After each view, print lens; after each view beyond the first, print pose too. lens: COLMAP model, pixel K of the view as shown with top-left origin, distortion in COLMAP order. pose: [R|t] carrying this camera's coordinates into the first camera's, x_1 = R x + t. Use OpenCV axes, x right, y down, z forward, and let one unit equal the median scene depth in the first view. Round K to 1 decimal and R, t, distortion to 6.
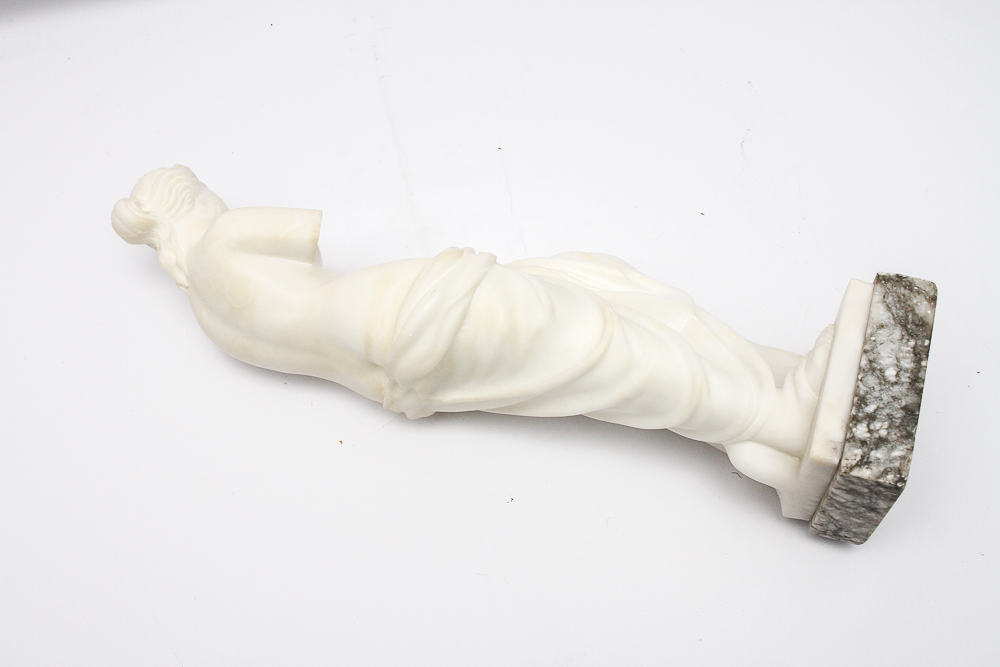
lens RADIAL K [[1145.1, 0, 500.1], [0, 1145.1, 333.0], [0, 0, 1]] dist [-0.099813, 0.000000]
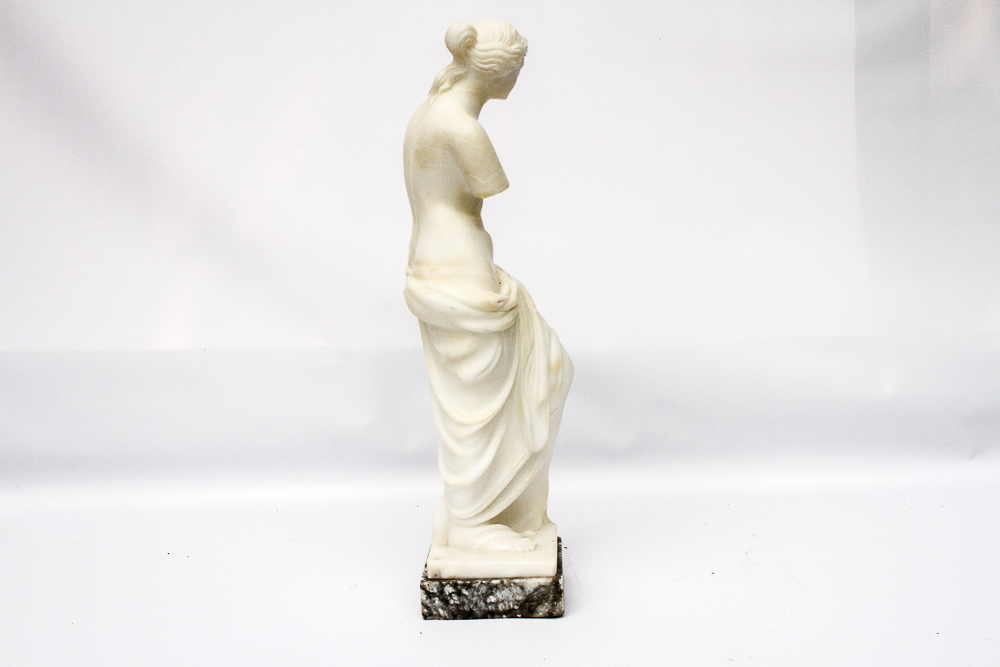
lens RADIAL K [[1145.1, 0, 499.2], [0, 1145.1, 333.5], [0, 0, 1]] dist [-0.099813, 0.000000]
pose [[0.340740, 0.904619, 0.256050, -0.400034], [-0.848237, 0.178352, 0.498682, -0.841034], [0.405450, -0.387112, 0.828103, -0.177766]]
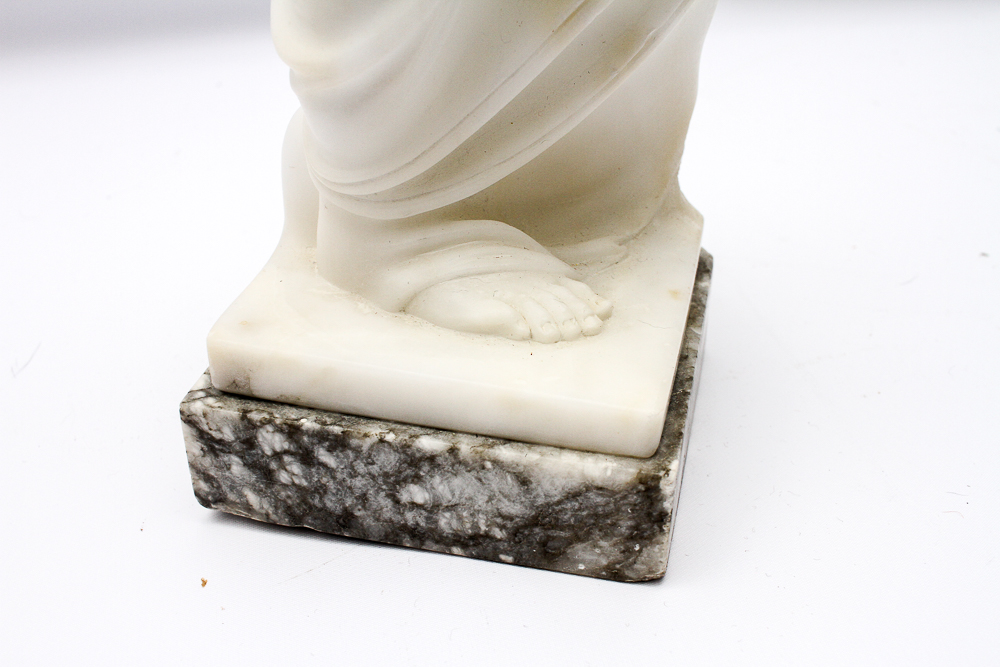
lens RADIAL K [[1145.1, 0, 499.6], [0, 1145.1, 335.9], [0, 0, 1]] dist [-0.099813, 0.000000]
pose [[0.309349, 0.778001, 0.546825, 0.058803], [-0.756486, -0.147104, 0.637251, -0.270388], [0.576222, -0.610799, 0.543040, 0.813813]]
